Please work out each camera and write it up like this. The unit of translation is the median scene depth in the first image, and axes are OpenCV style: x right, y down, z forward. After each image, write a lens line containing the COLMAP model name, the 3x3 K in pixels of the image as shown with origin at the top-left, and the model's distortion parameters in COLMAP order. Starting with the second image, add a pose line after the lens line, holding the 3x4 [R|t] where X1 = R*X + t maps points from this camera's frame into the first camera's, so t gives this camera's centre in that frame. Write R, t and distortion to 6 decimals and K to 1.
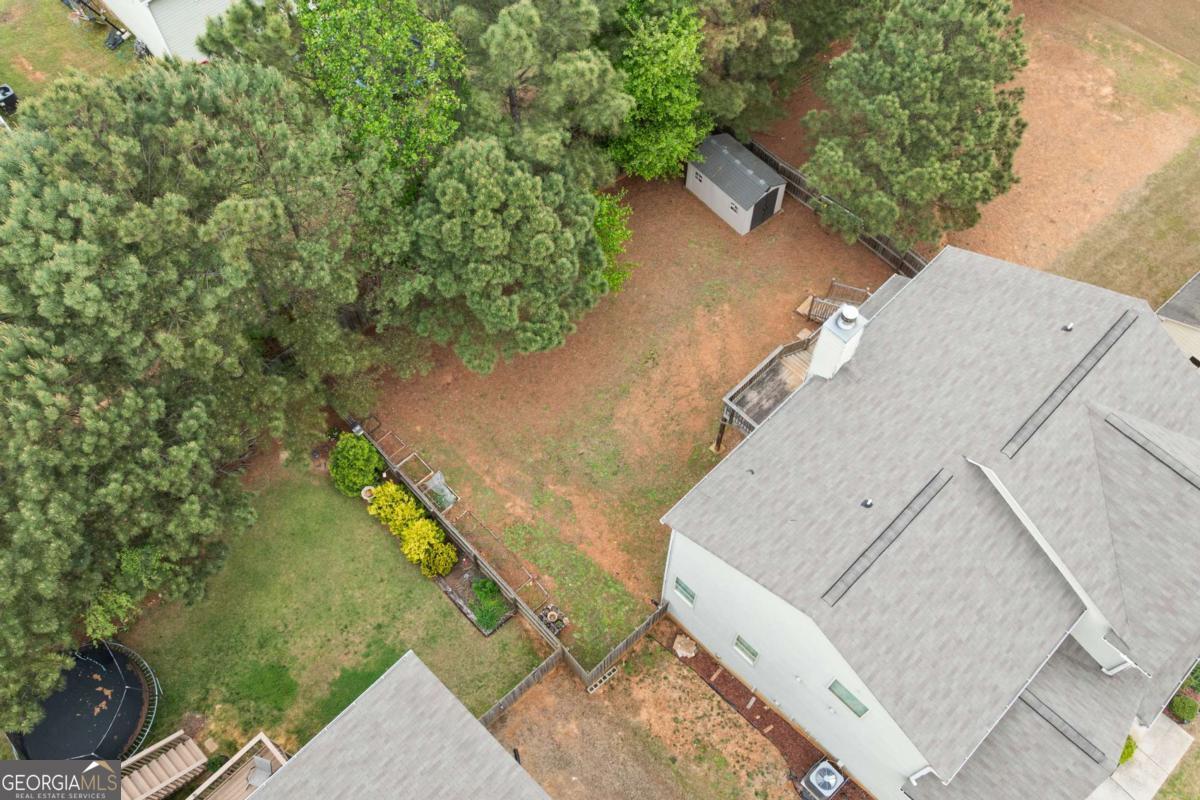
lens RADIAL K [[1004.2, 0, 600.0], [0, 1004.2, 400.0], [0, 0, 1]] dist [-0.007301, -0.031822]
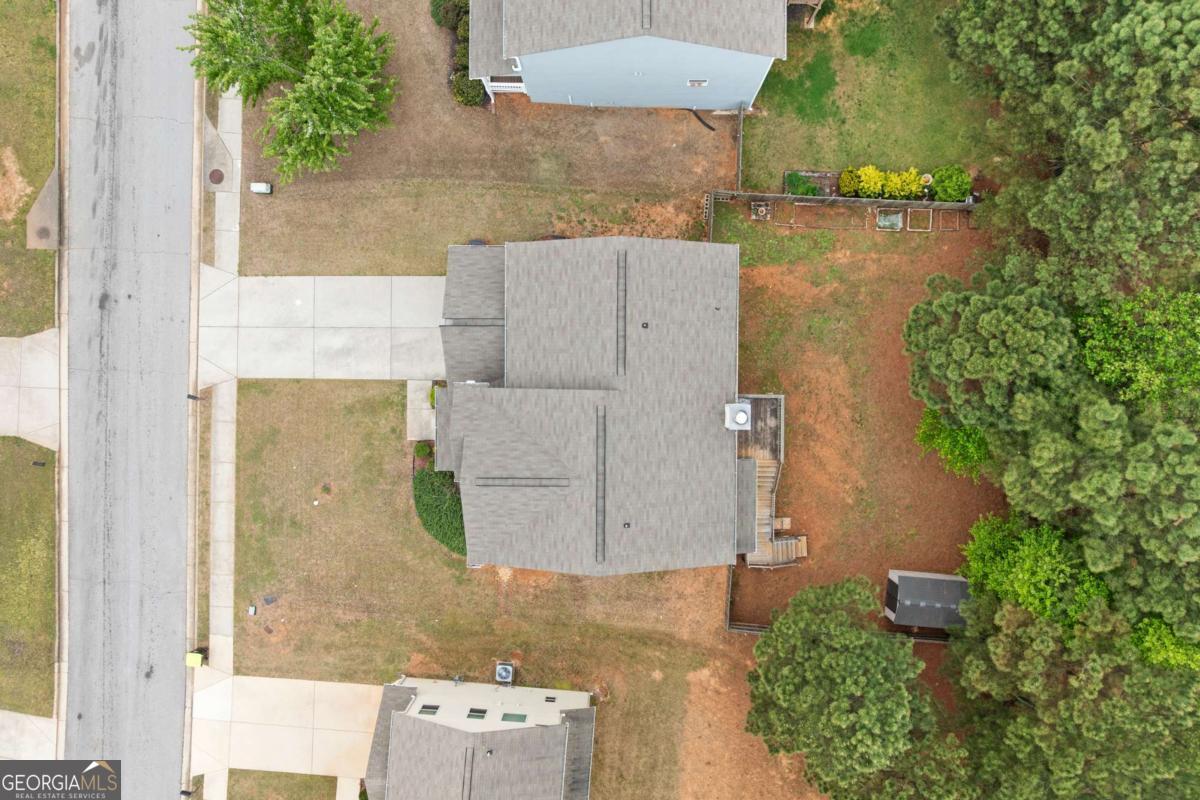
lens RADIAL K [[1004.2, 0, 600.0], [0, 1004.2, 400.0], [0, 0, 1]] dist [-0.007301, -0.031822]
pose [[-0.706325, 0.706807, 0.039099, 0.264218], [-0.612819, -0.638181, 0.466022, -0.509283], [0.354340, 0.305203, 0.883909, -0.281539]]
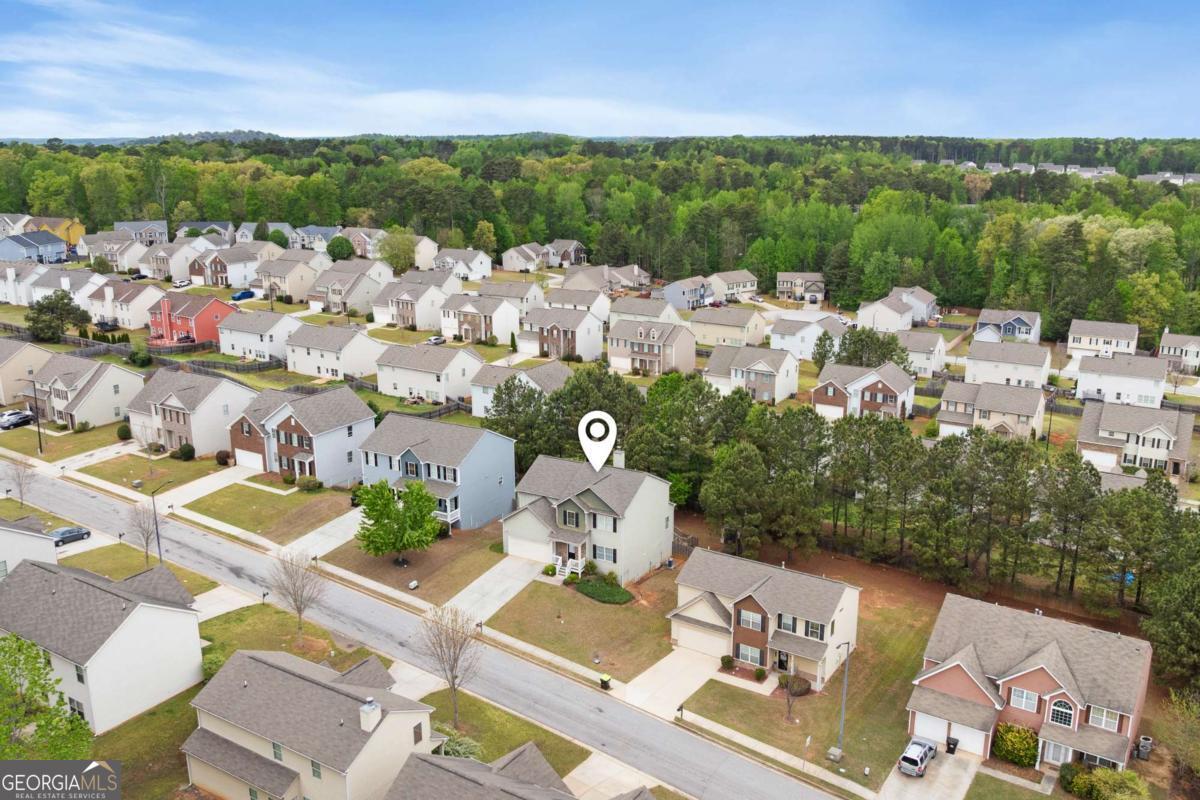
lens RADIAL K [[1004.2, 0, 600.0], [0, 1004.2, 400.0], [0, 0, 1]] dist [-0.007301, -0.031822]
pose [[0.274585, 0.261355, -0.925363, 3.218173], [-0.843741, 0.527066, -0.101503, 0.239115], [0.461199, 0.808638, 0.365240, -0.516980]]
